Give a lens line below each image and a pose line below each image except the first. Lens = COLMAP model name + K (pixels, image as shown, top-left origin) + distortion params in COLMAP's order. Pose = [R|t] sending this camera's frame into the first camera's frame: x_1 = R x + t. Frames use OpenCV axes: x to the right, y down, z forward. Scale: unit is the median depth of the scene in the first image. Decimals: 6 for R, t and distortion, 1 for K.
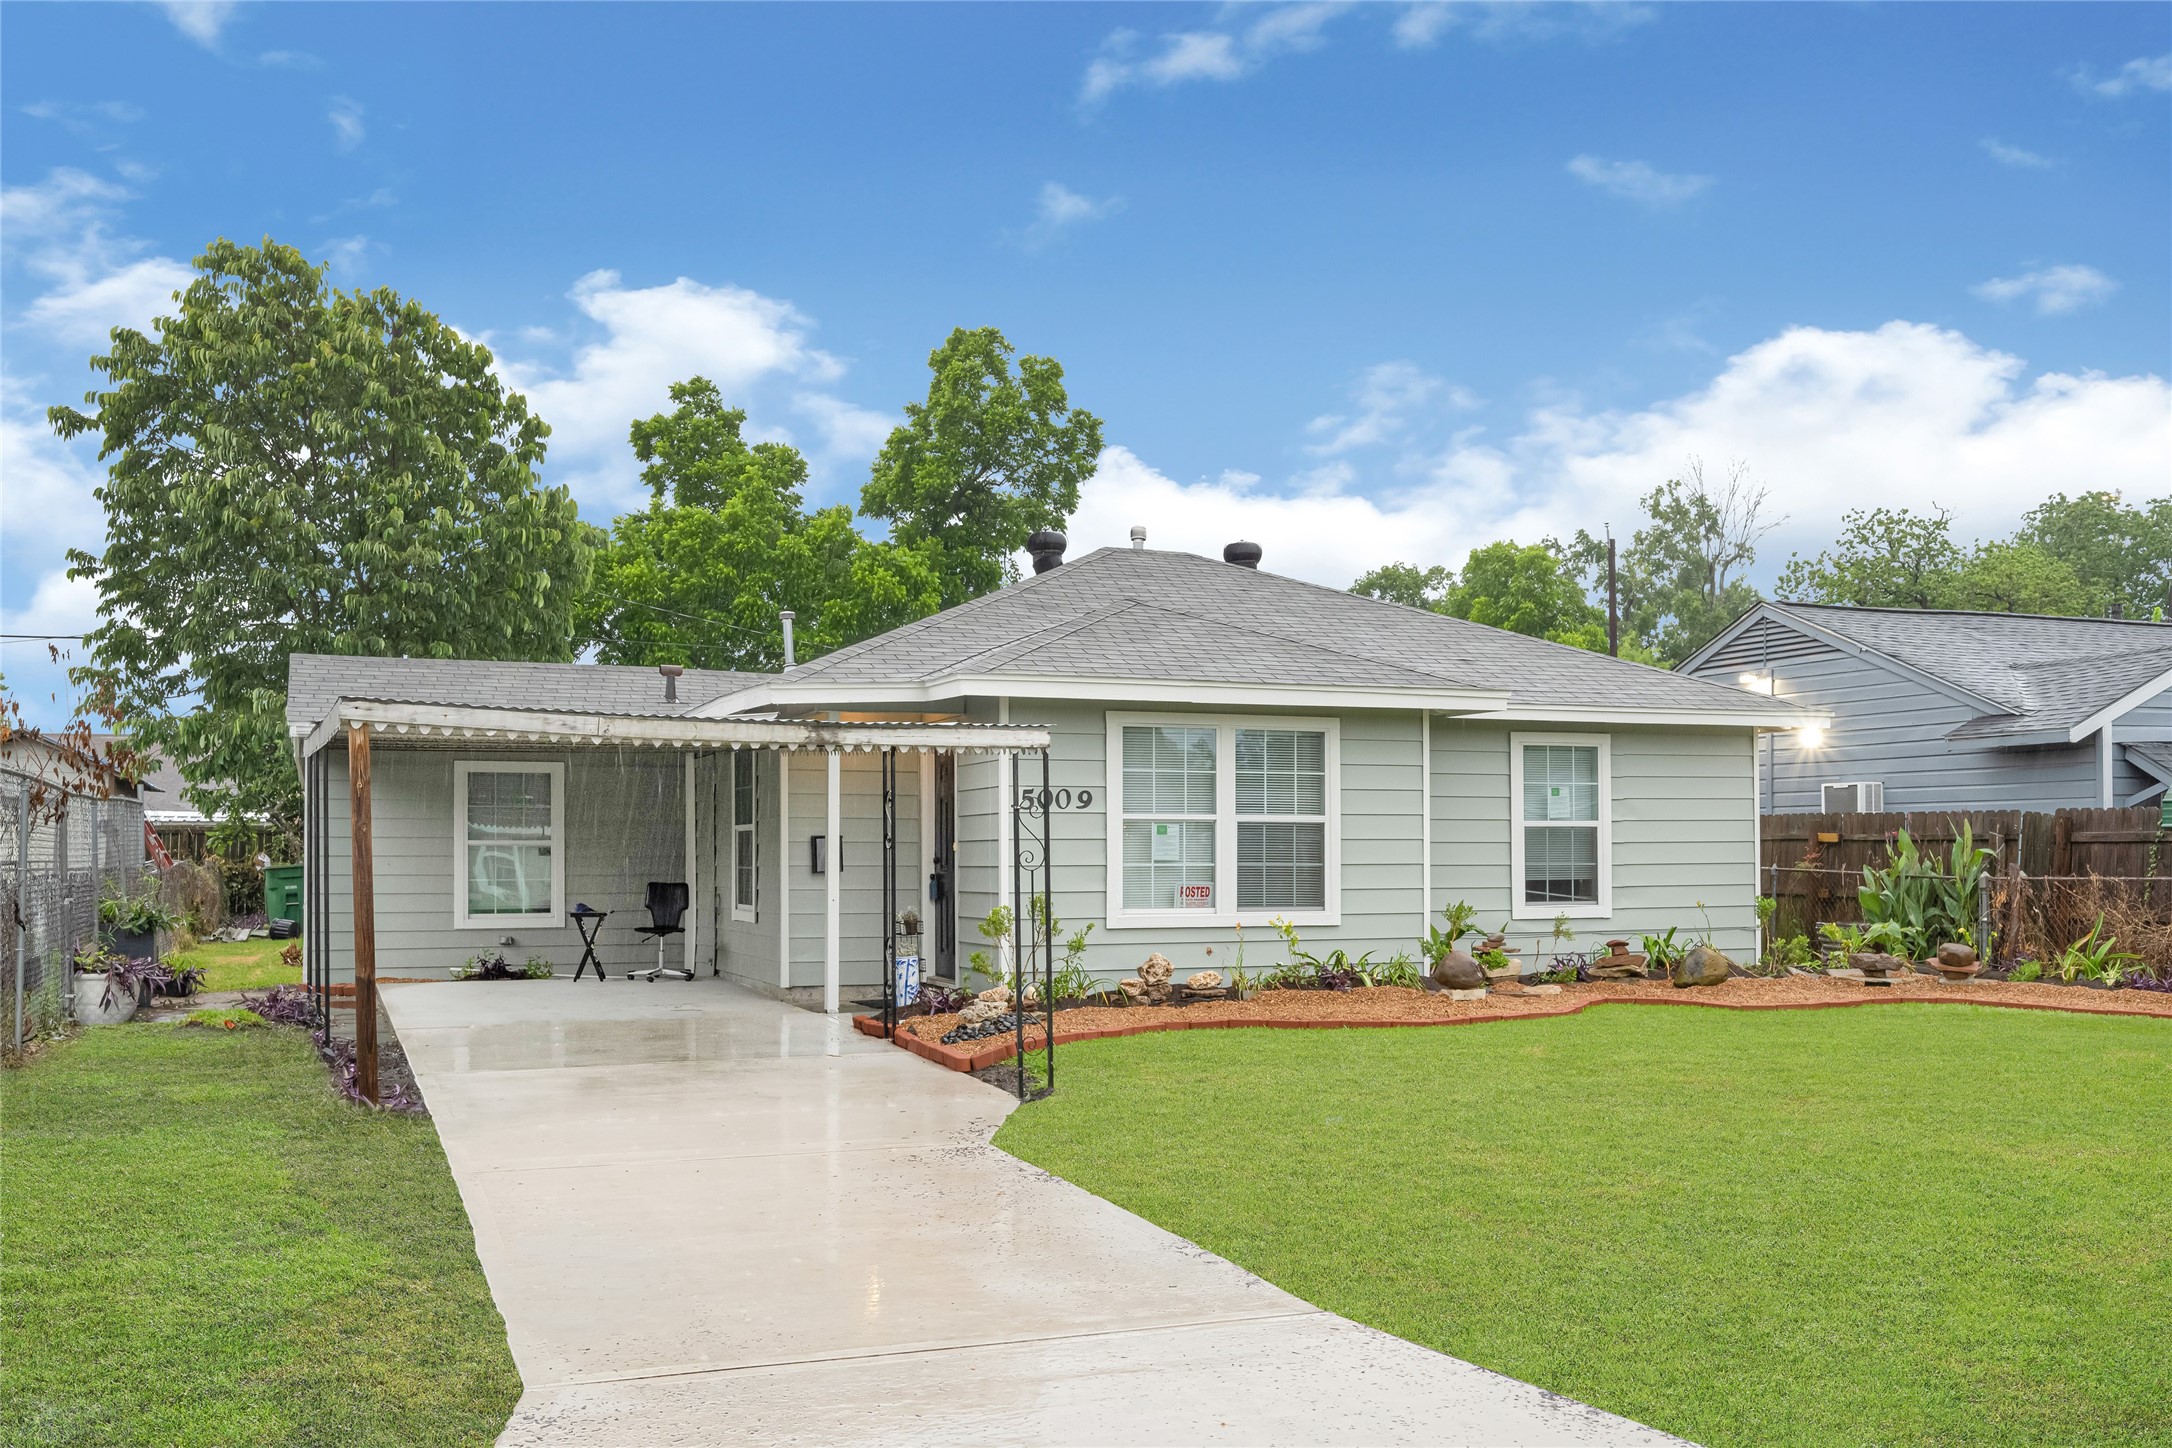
lens RADIAL K [[1914.9, 0, 1084.7], [0, 1914.9, 737.7], [0, 0, 1]] dist [-0.018521, 0.038242]
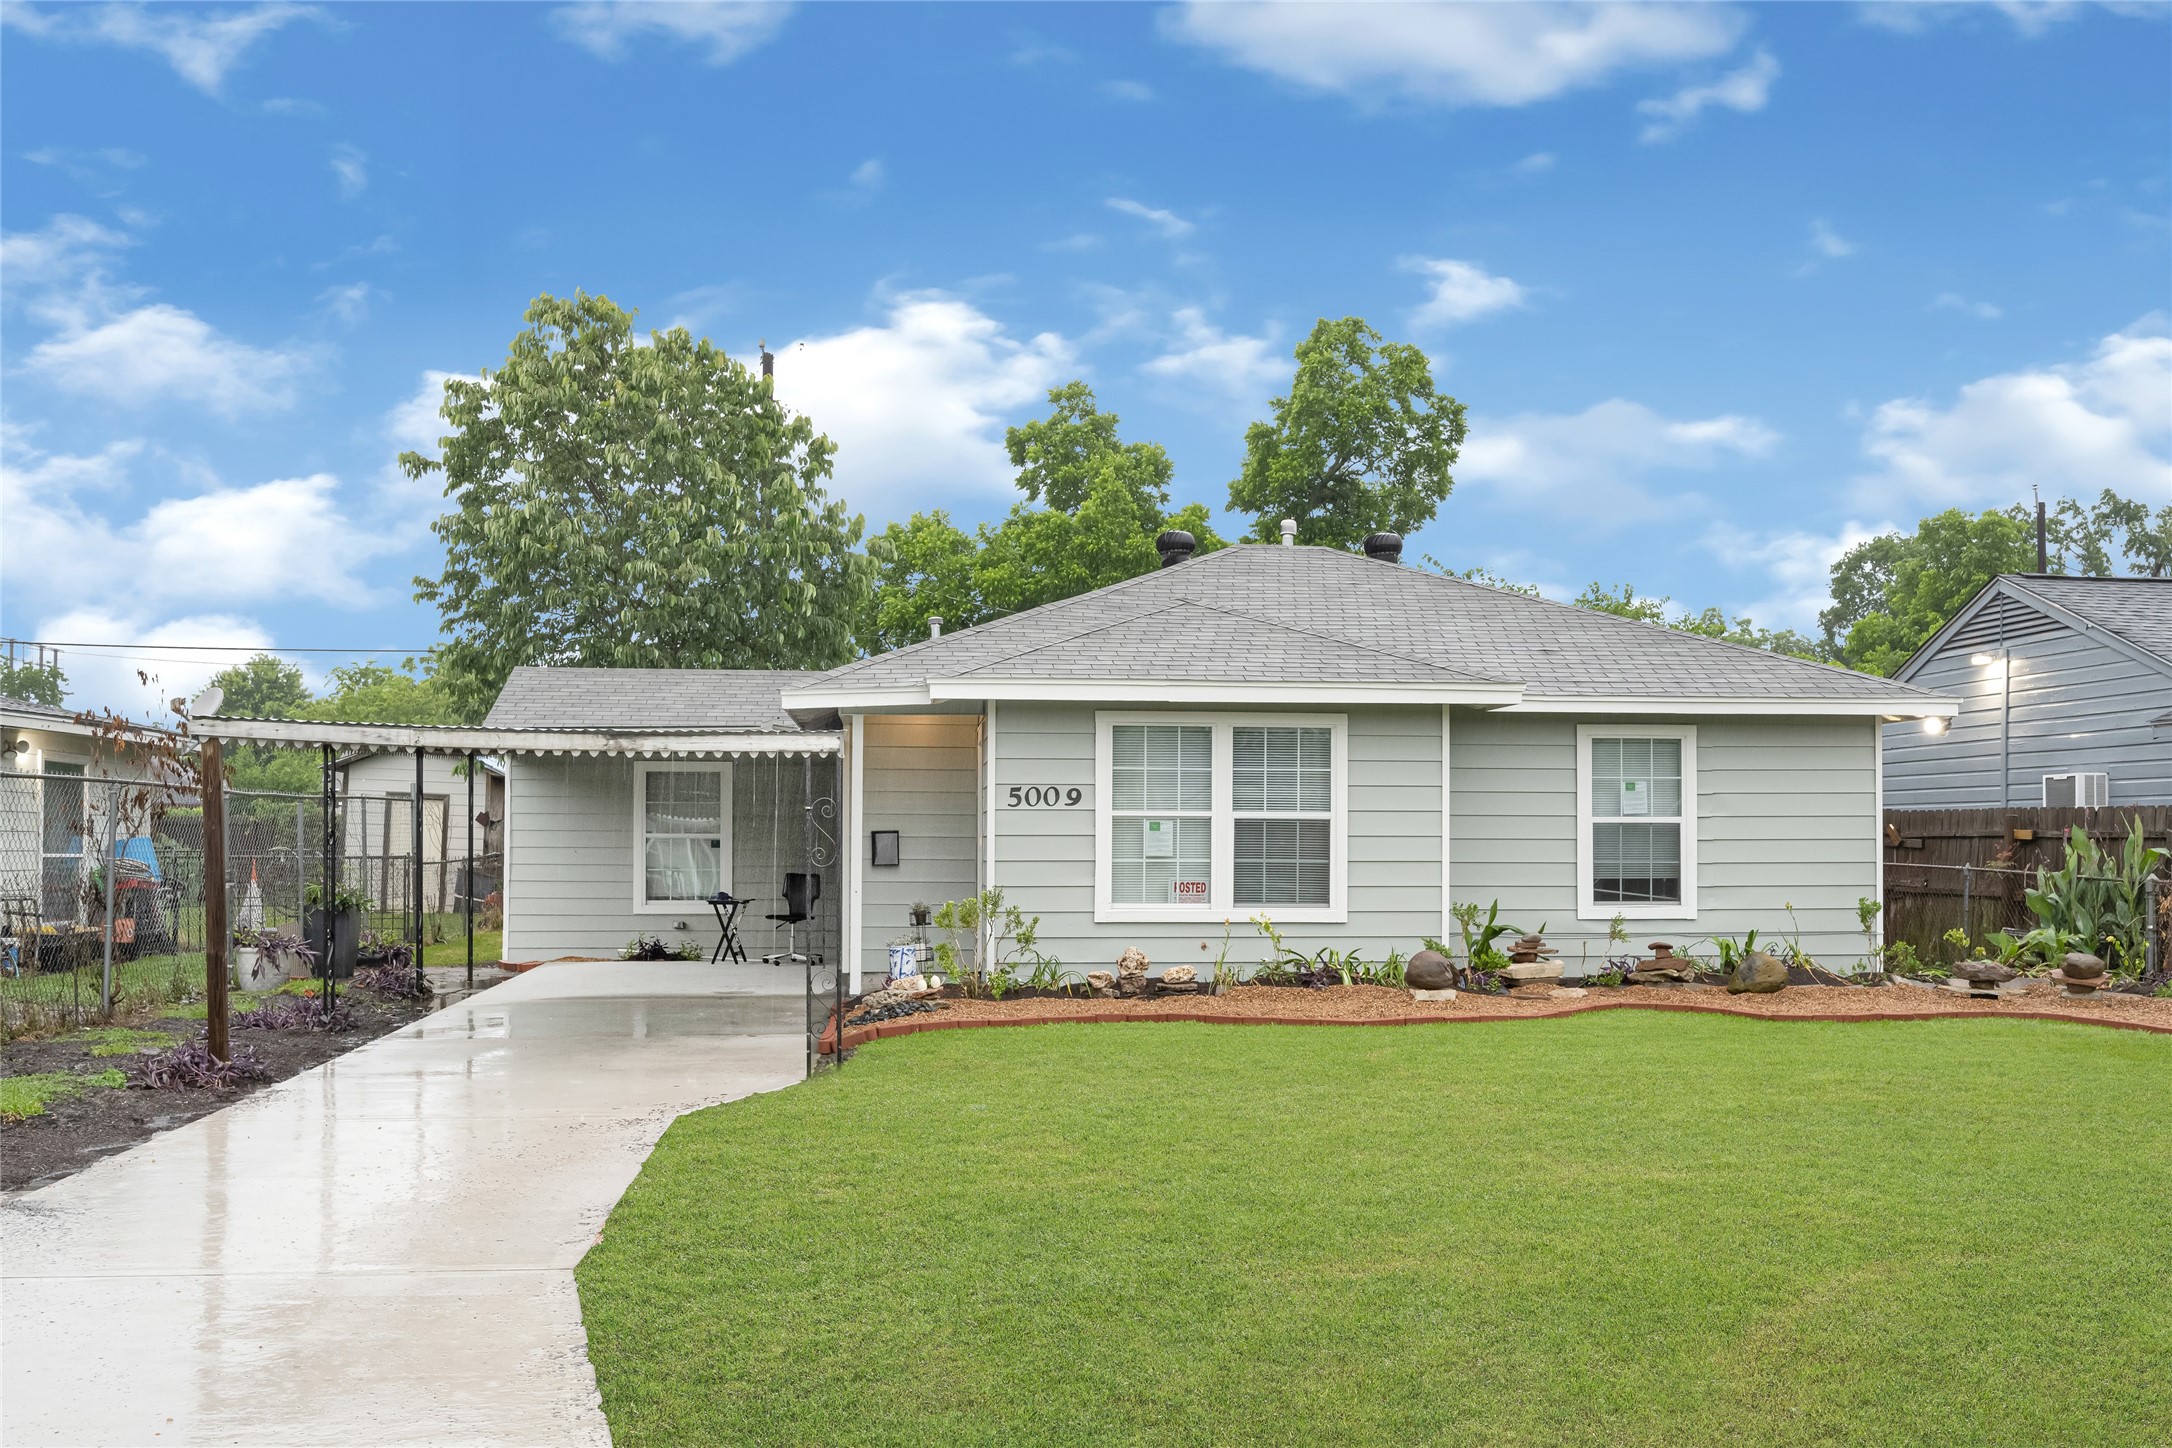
lens RADIAL K [[1914.9, 0, 1080.4], [0, 1914.9, 730.0], [0, 0, 1]] dist [-0.018521, 0.038242]
pose [[0.964154, -0.011227, -0.265107, 0.220184], [0.011650, 0.999932, 0.000023, -0.003011], [0.265089, -0.003110, 0.964219, 0.004703]]
